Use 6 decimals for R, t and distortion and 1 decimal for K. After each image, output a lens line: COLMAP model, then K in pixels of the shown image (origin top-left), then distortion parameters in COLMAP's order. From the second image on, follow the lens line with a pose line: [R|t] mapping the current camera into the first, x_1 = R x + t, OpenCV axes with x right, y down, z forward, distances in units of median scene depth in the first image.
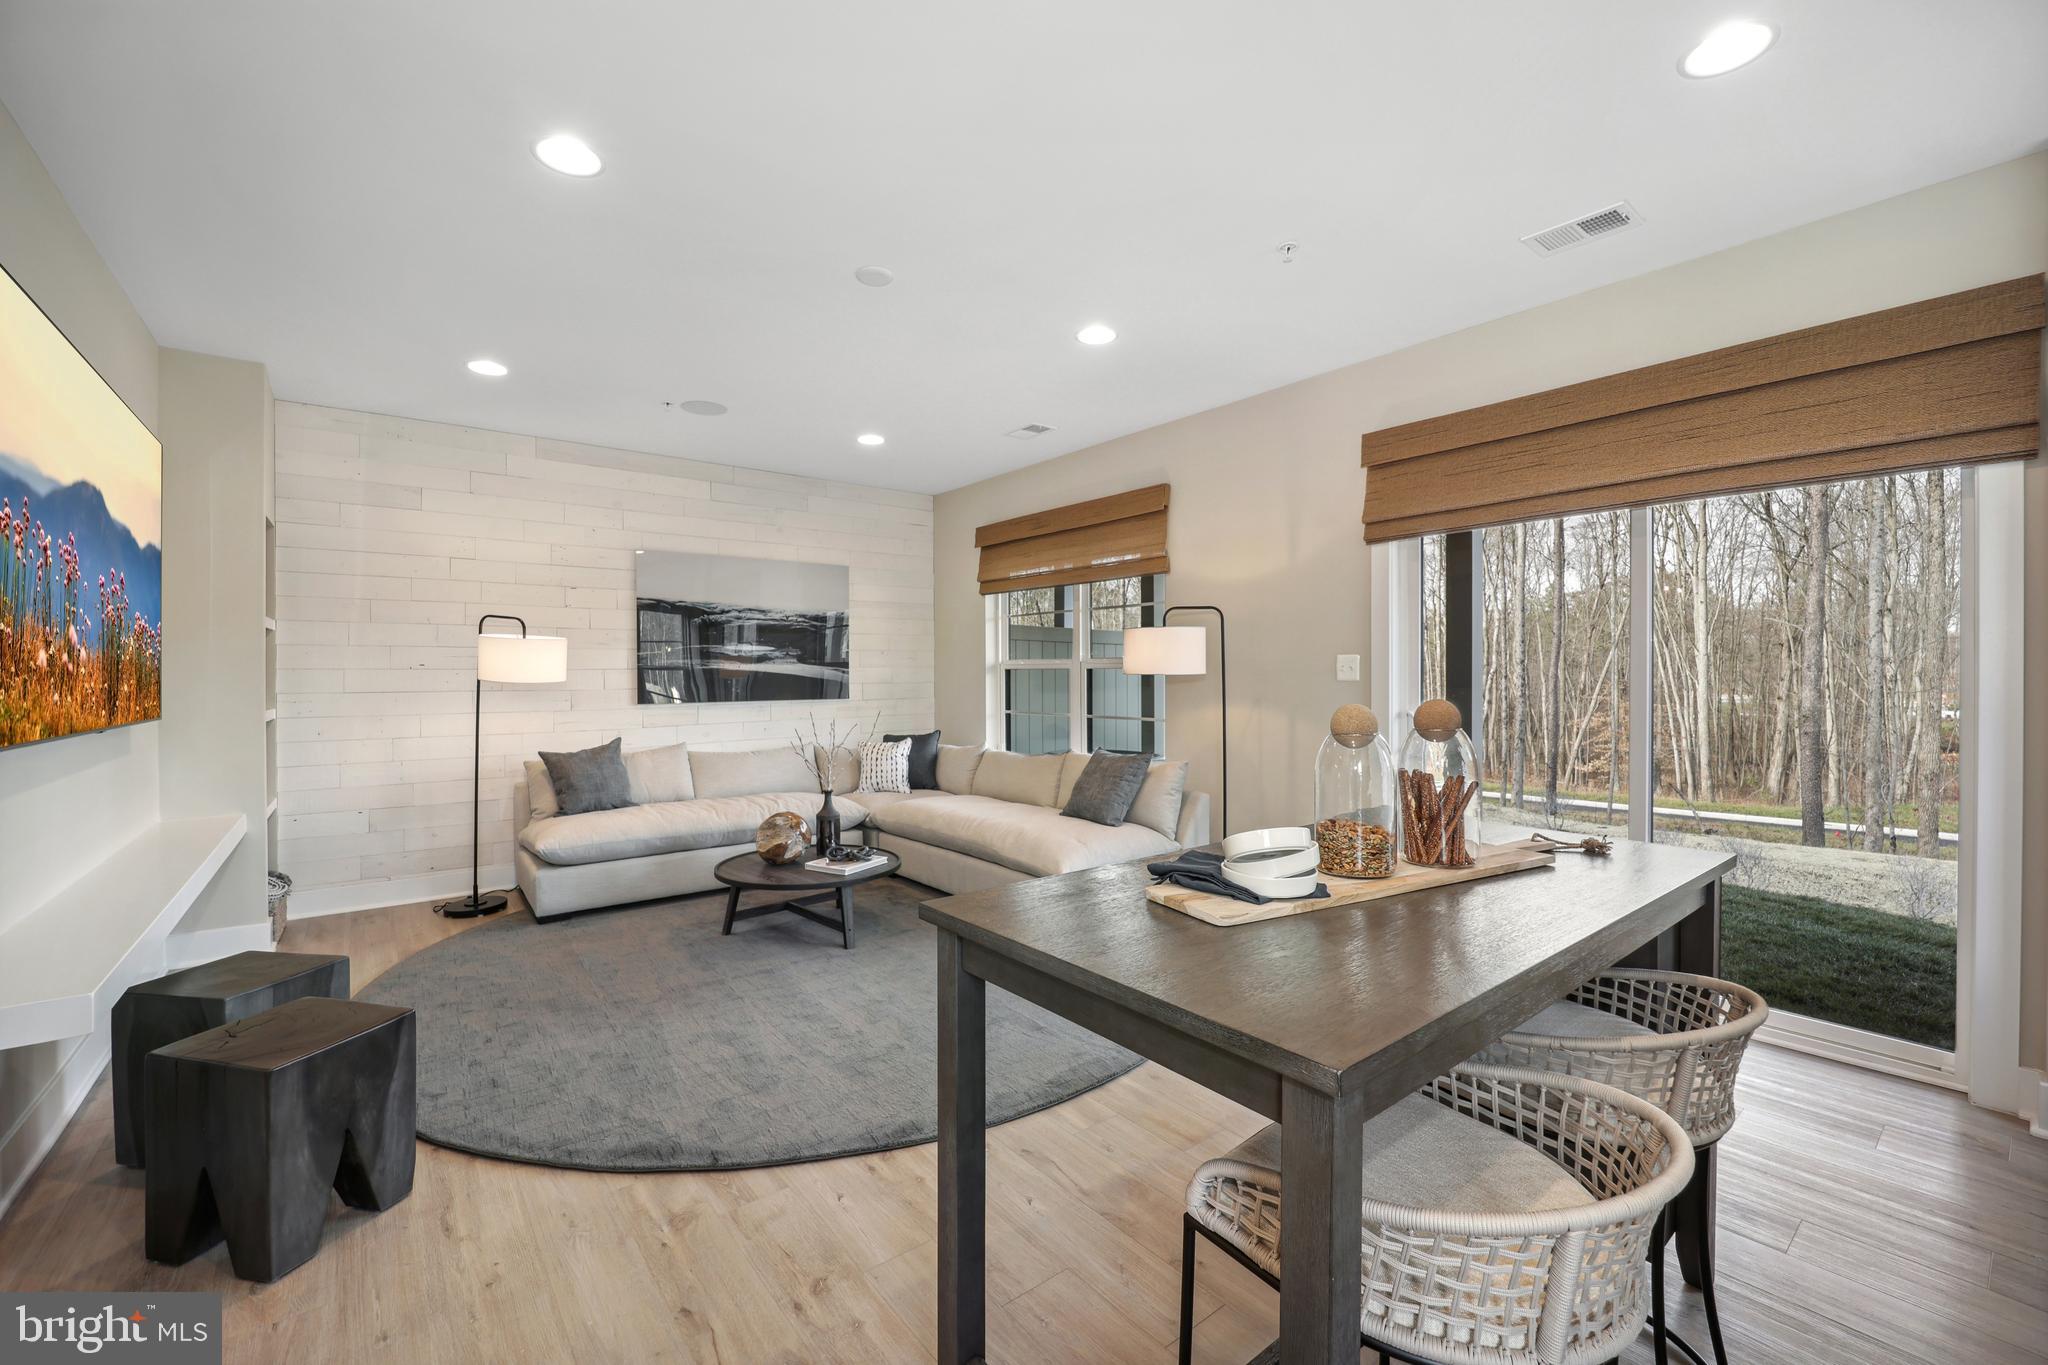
lens RADIAL K [[837.5, 0, 1024.2], [0, 837.5, 672.8], [0, 0, 1]] dist [-0.014185, -0.000590]
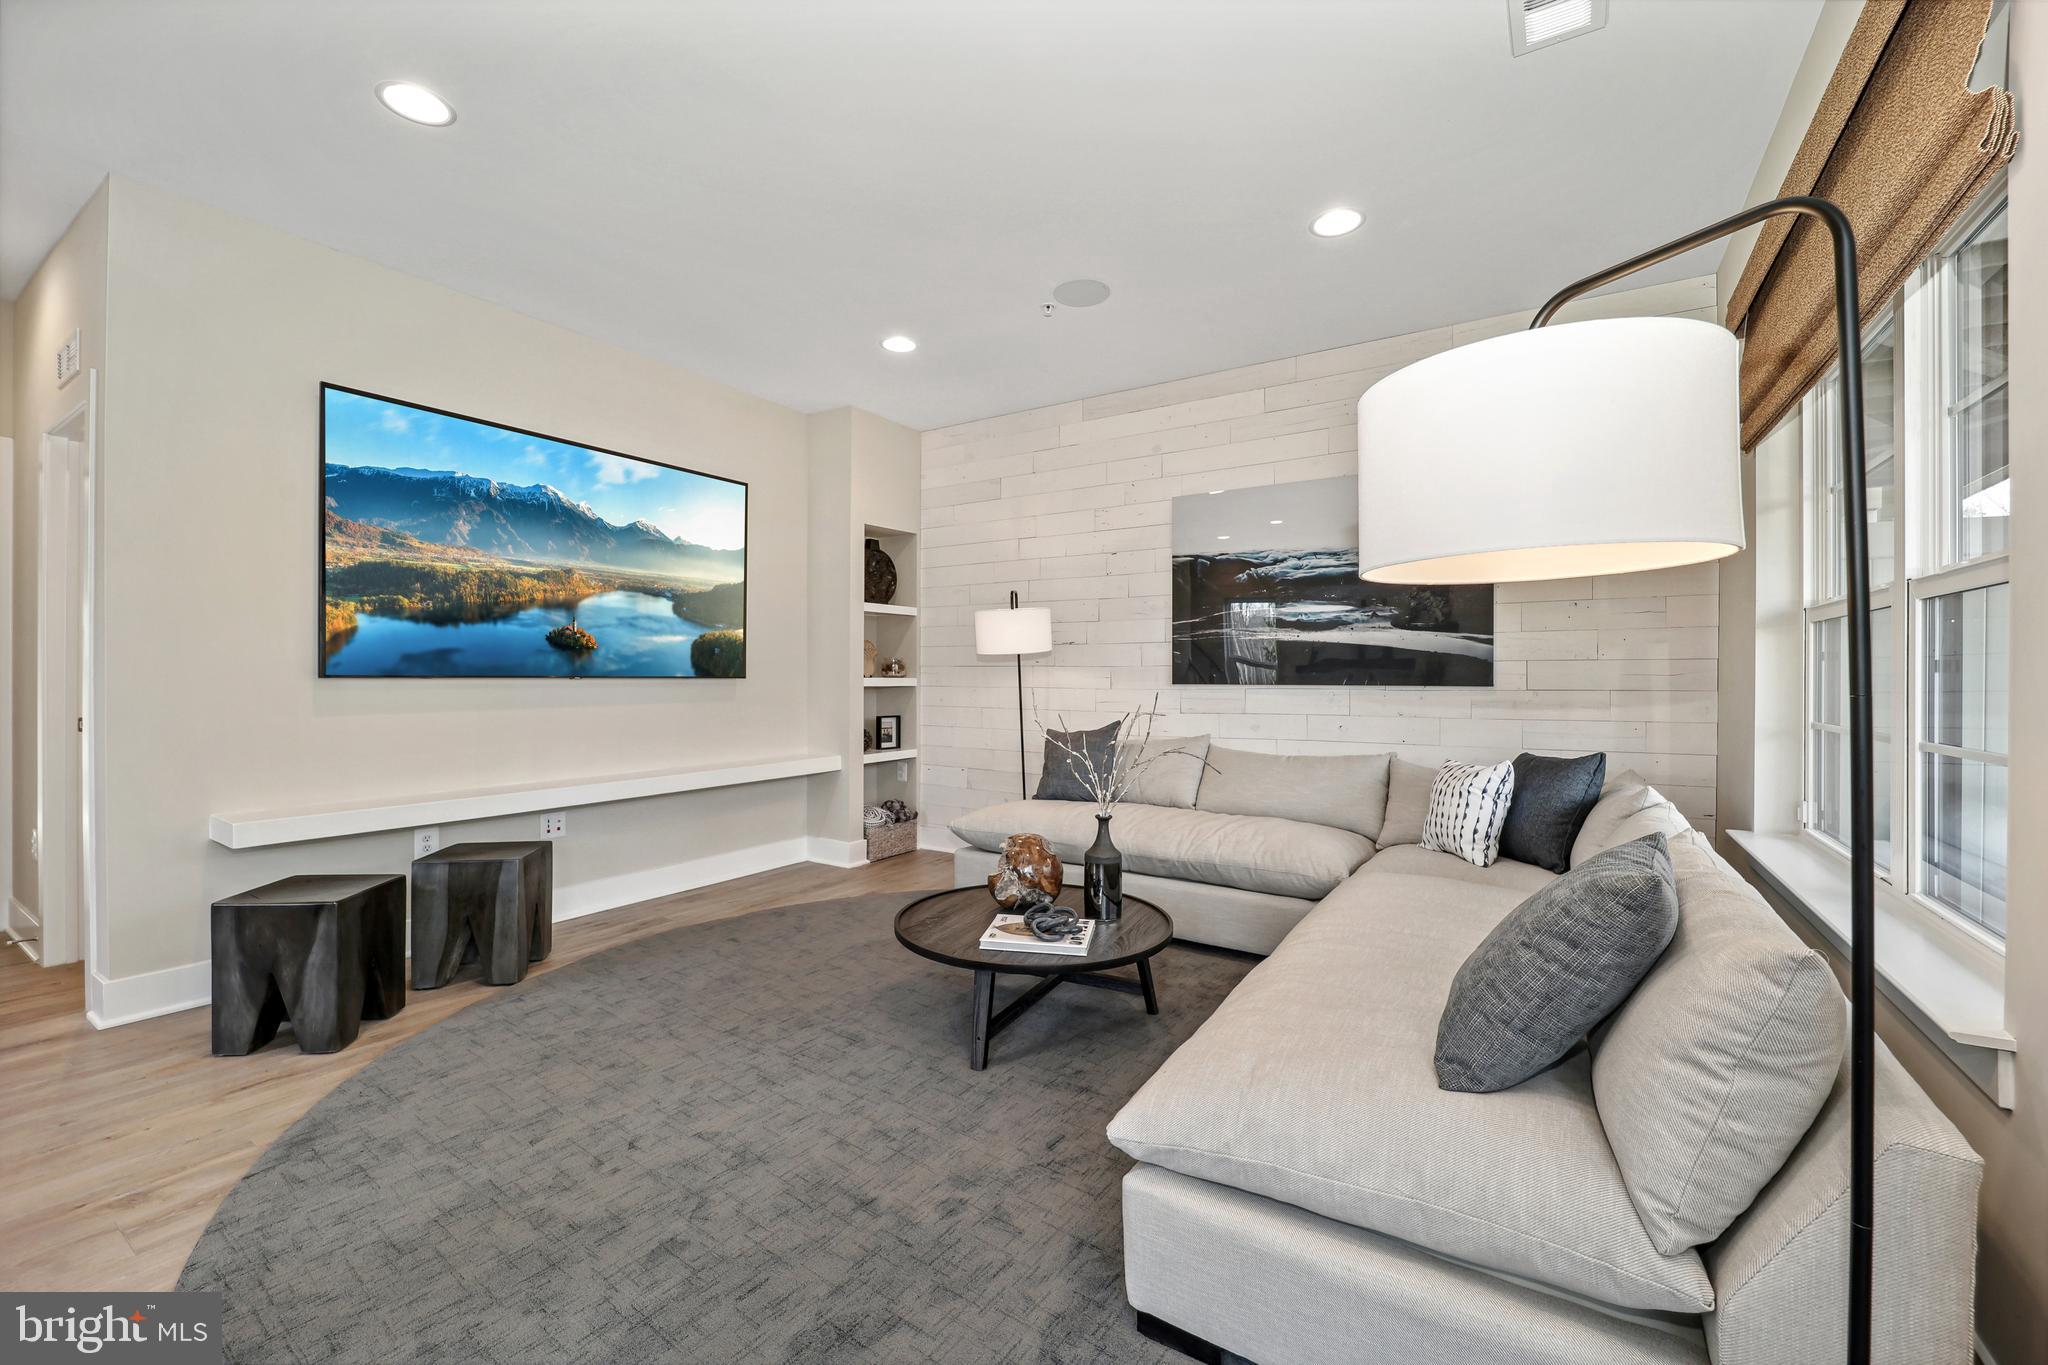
lens RADIAL K [[824.7, 0, 1028.7], [0, 824.7, 676.2], [0, 0, 1]] dist [0.000580, -0.005956]
pose [[0.316345, 0.006239, -0.948624, 0.272086], [-0.004683, 0.999976, 0.005015, 0.026218], [0.948633, 0.002856, 0.316366, 0.603465]]
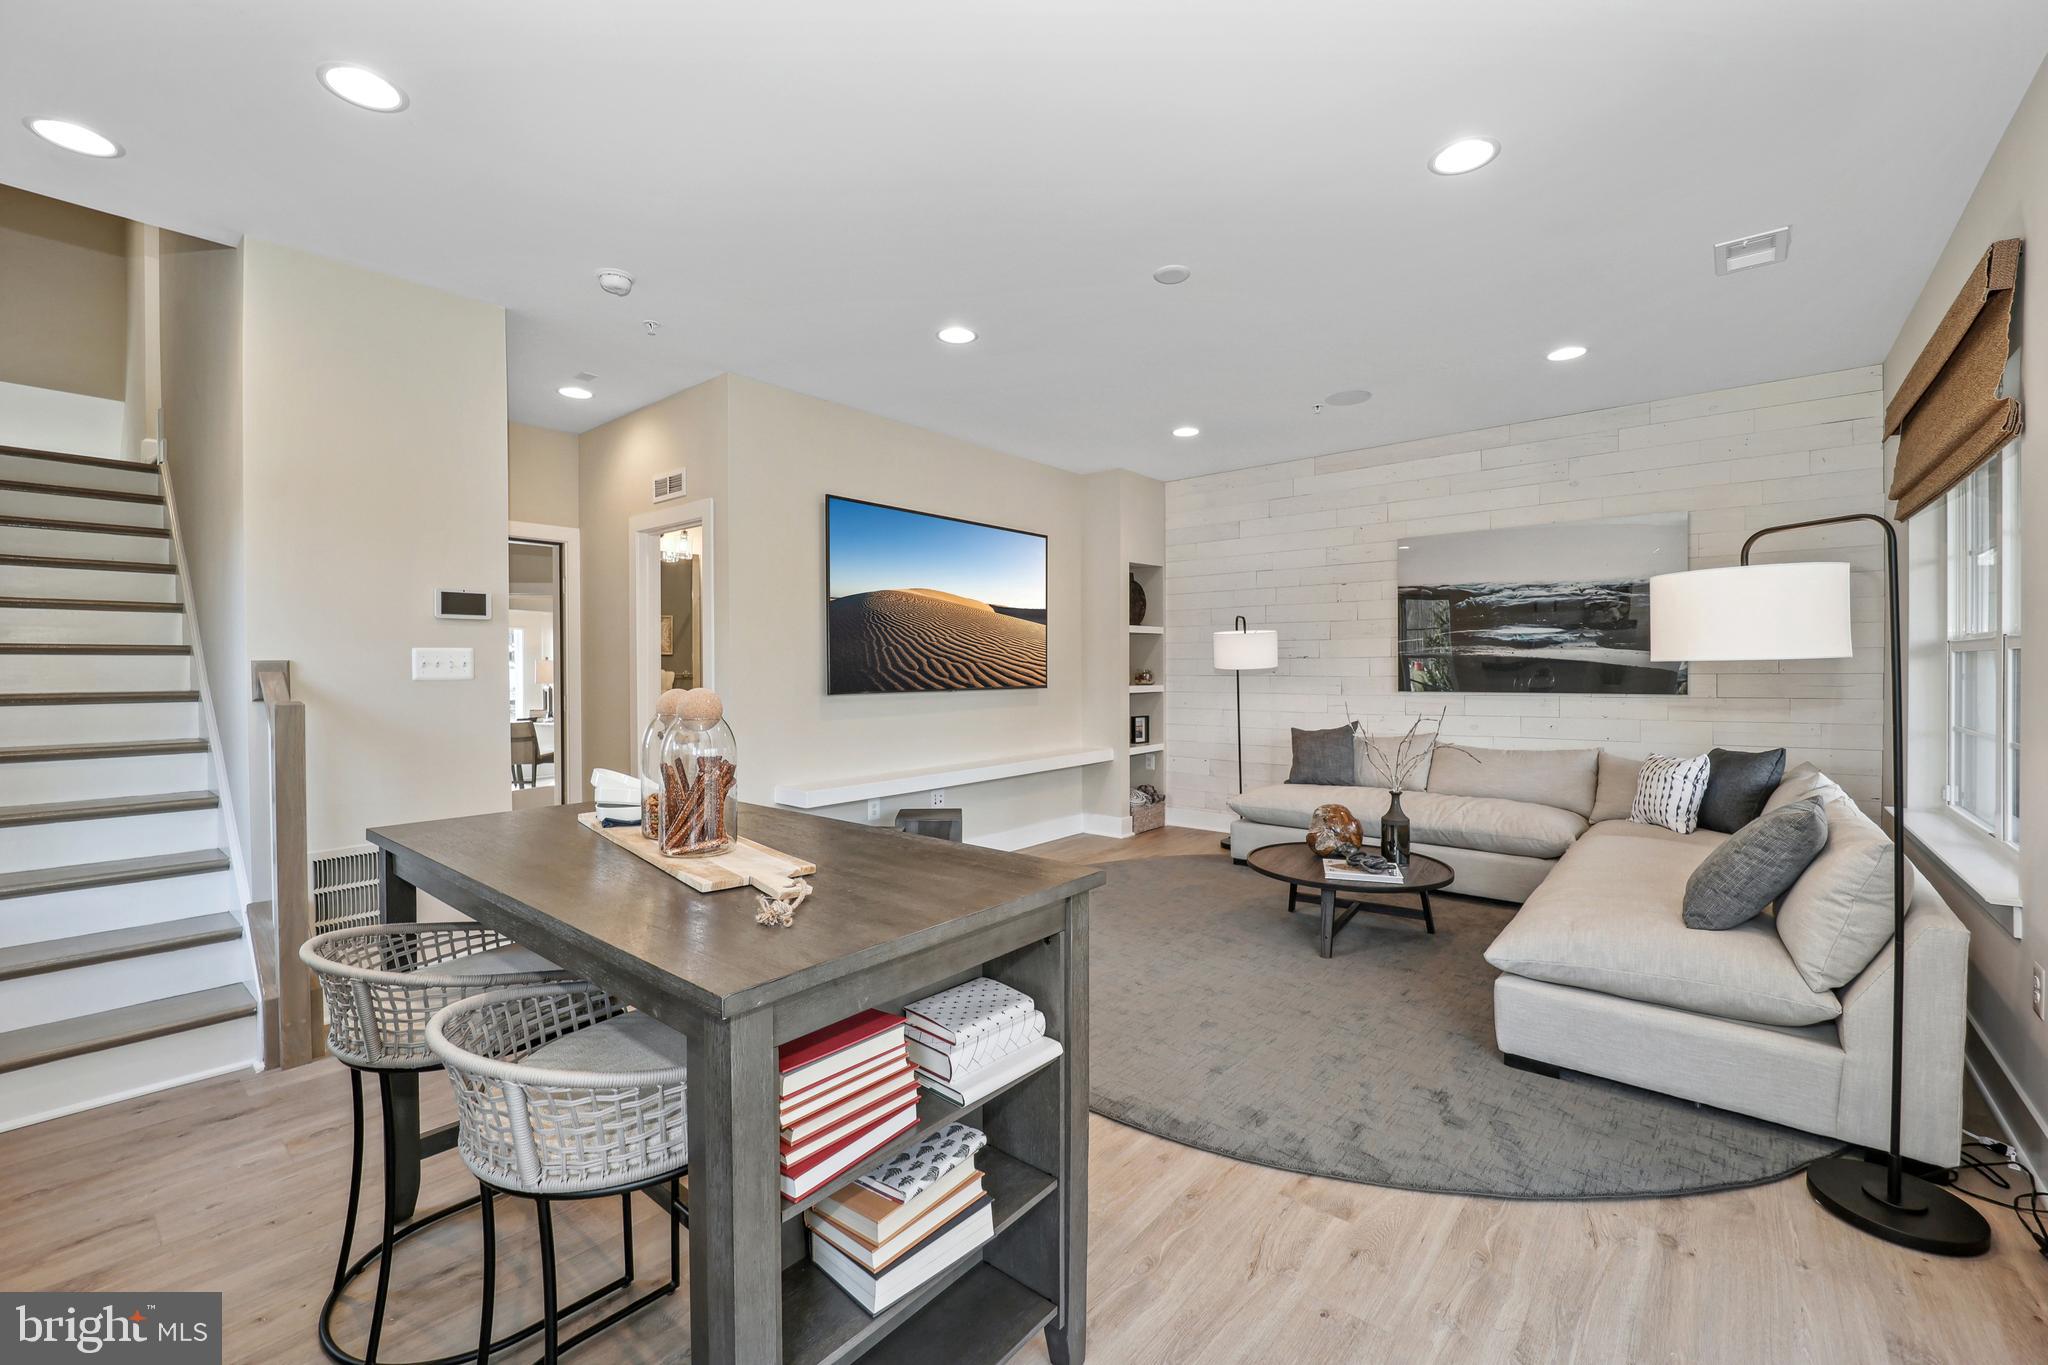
lens RADIAL K [[837.5, 0, 1024.2], [0, 837.5, 672.8], [0, 0, 1]] dist [-0.014185, -0.000590]
pose [[0.185792, 0.009562, -0.982543, 0.454635], [0.004487, 0.999934, 0.010580, 0.002095], [0.982579, -0.006374, 0.185737, 0.359908]]
